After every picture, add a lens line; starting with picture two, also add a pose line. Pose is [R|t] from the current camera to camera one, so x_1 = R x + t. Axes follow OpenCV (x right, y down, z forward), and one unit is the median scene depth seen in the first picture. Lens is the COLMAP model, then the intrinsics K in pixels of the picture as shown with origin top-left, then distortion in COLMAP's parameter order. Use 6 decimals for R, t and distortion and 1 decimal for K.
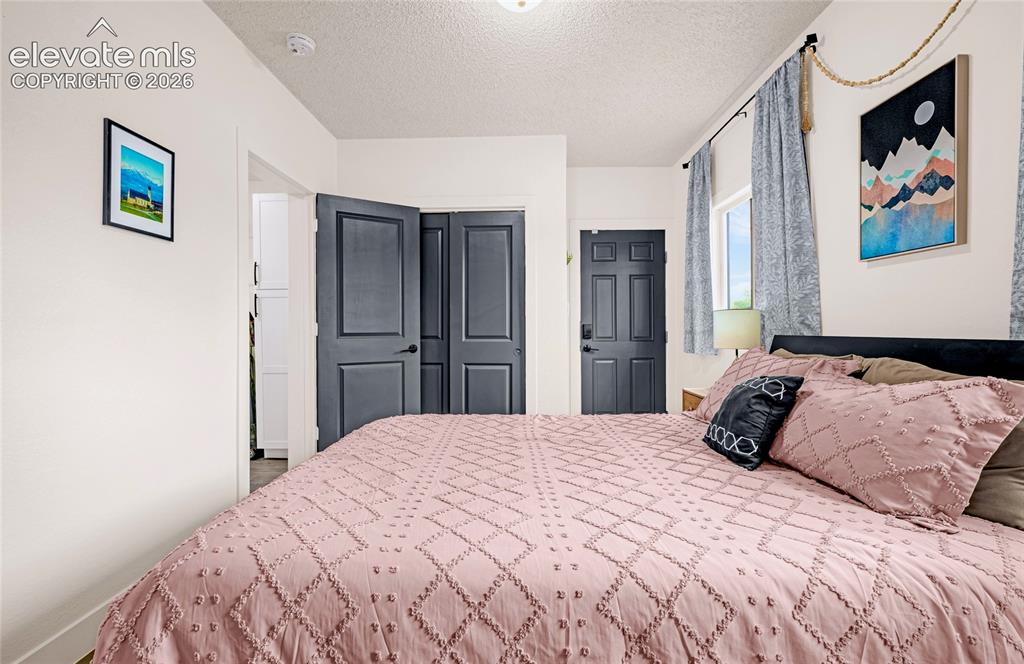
lens RADIAL K [[431.6, 0, 512.8], [0, 431.6, 330.1], [0, 0, 1]] dist [0.000667, 0.000093]
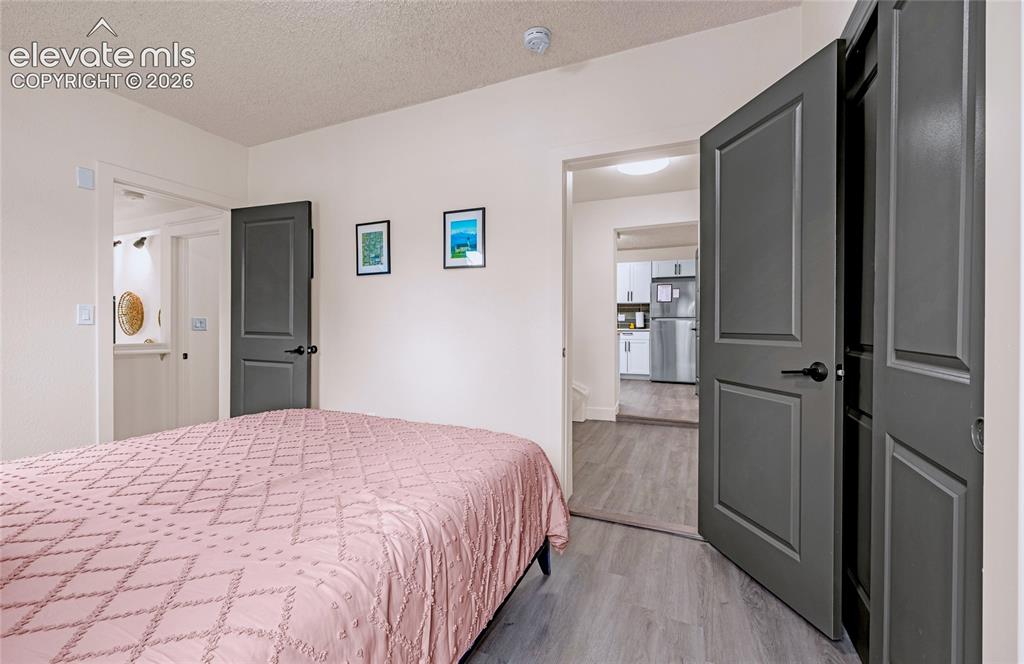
lens RADIAL K [[431.6, 0, 506.6], [0, 431.6, 327.8], [0, 0, 1]] dist [0.000667, 0.000093]
pose [[-0.378913, 0.007629, -0.925401, 0.650166], [-0.009522, 0.999881, 0.012142, -0.011435], [0.925383, 0.013413, -0.378795, 1.828062]]
